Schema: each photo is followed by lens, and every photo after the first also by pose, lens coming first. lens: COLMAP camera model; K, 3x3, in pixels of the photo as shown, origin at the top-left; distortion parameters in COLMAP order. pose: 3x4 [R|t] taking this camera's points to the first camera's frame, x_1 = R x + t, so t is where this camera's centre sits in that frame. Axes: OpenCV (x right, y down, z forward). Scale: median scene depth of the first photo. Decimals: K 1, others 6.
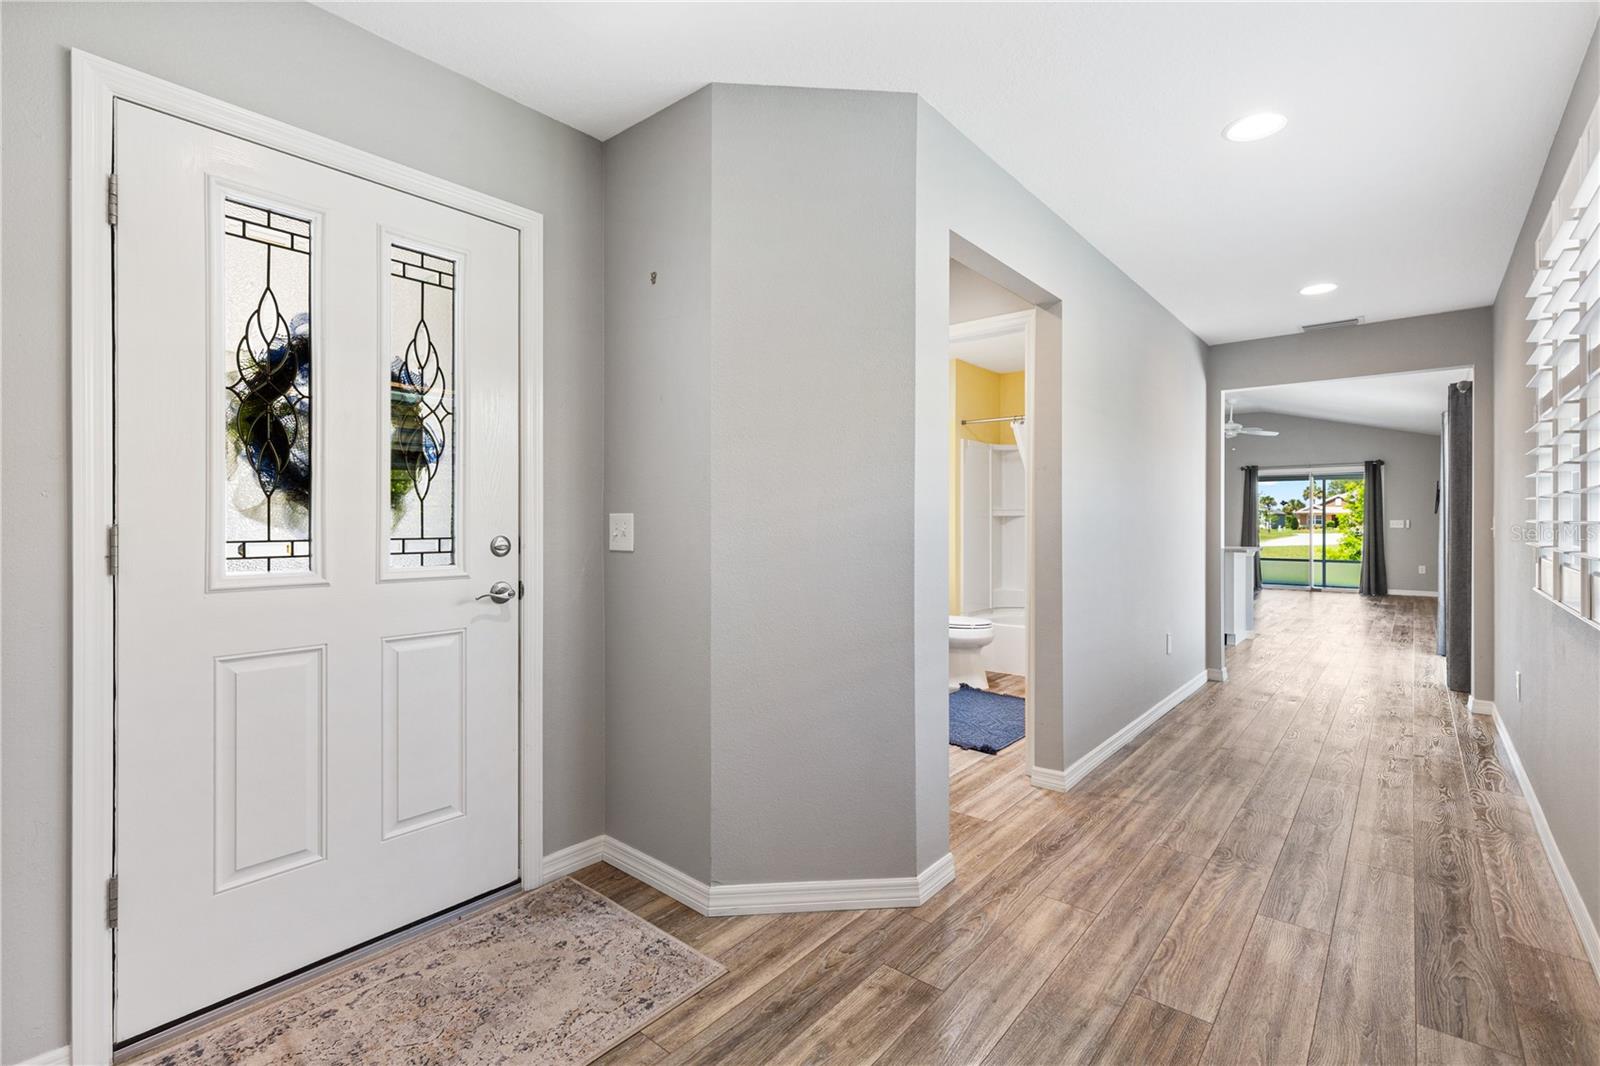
lens RADIAL K [[723.5, 0, 803.7], [0, 723.5, 524.7], [0, 0, 1]] dist [0.007631, -0.000594]
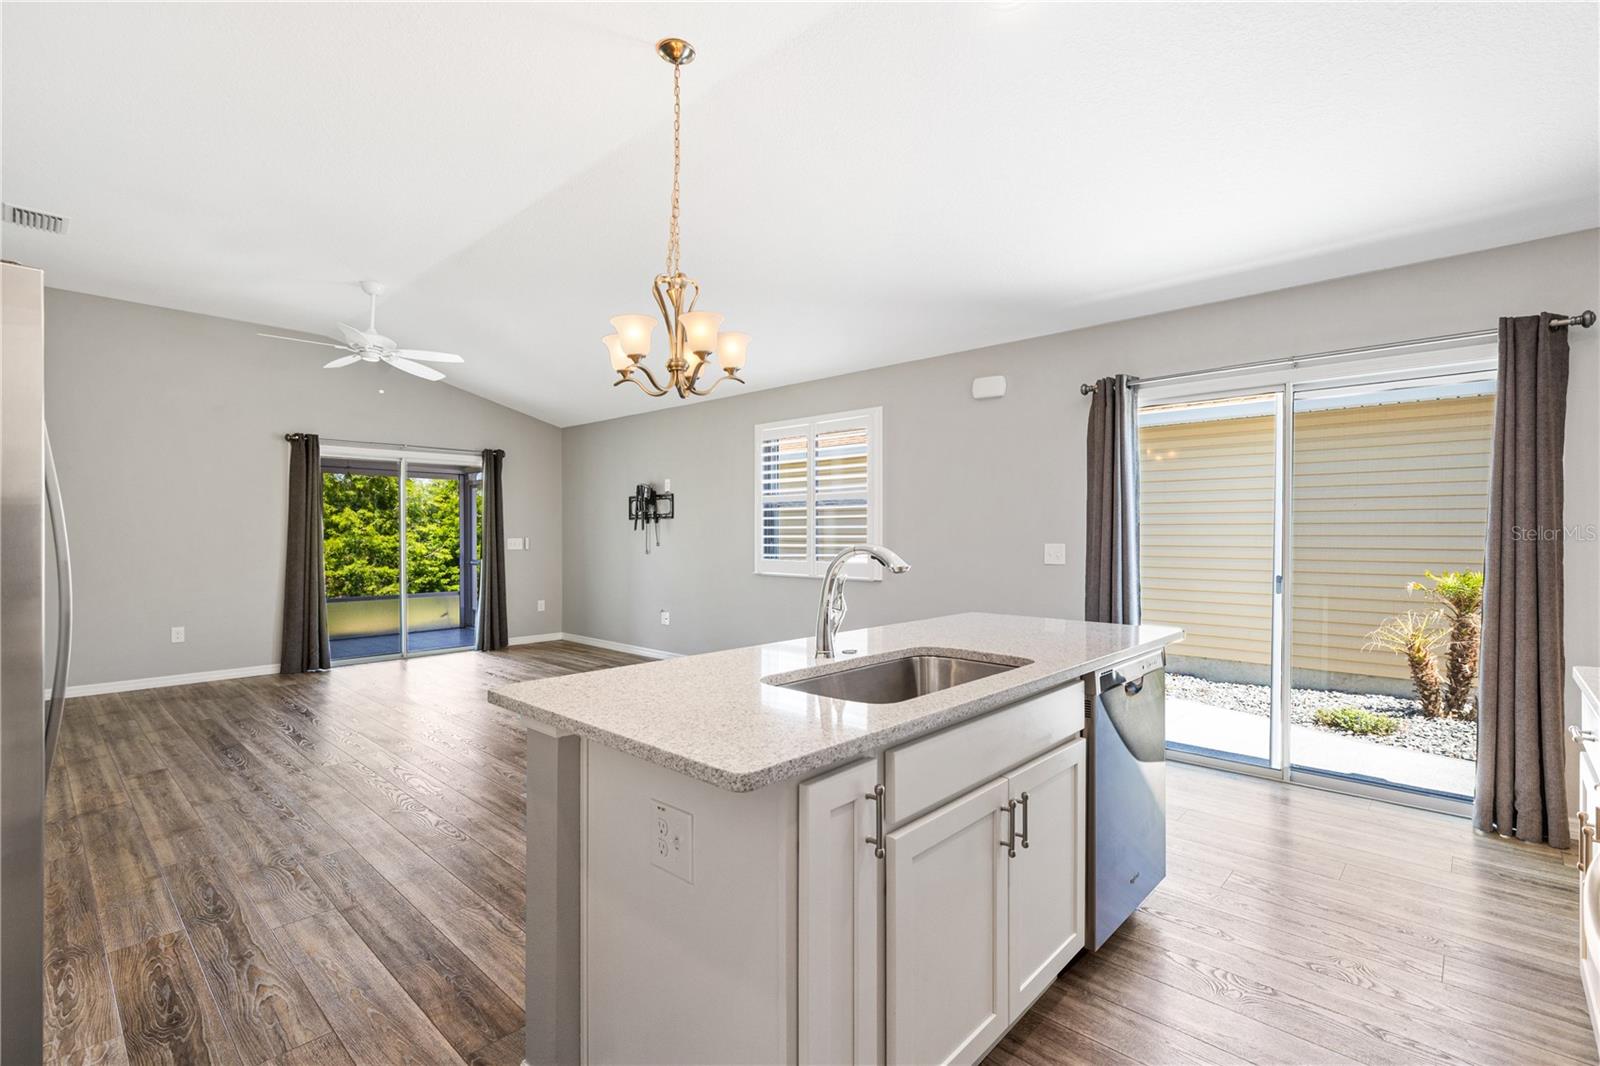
lens RADIAL K [[723.5, 0, 818.9], [0, 723.5, 546.8], [0, 0, 1]] dist [0.007631, -0.000594]
pose [[0.037122, -0.020643, 0.999097, 0.179396], [0.005206, 0.999777, 0.020463, -0.015889], [-0.999297, 0.004441, 0.037222, 0.972768]]
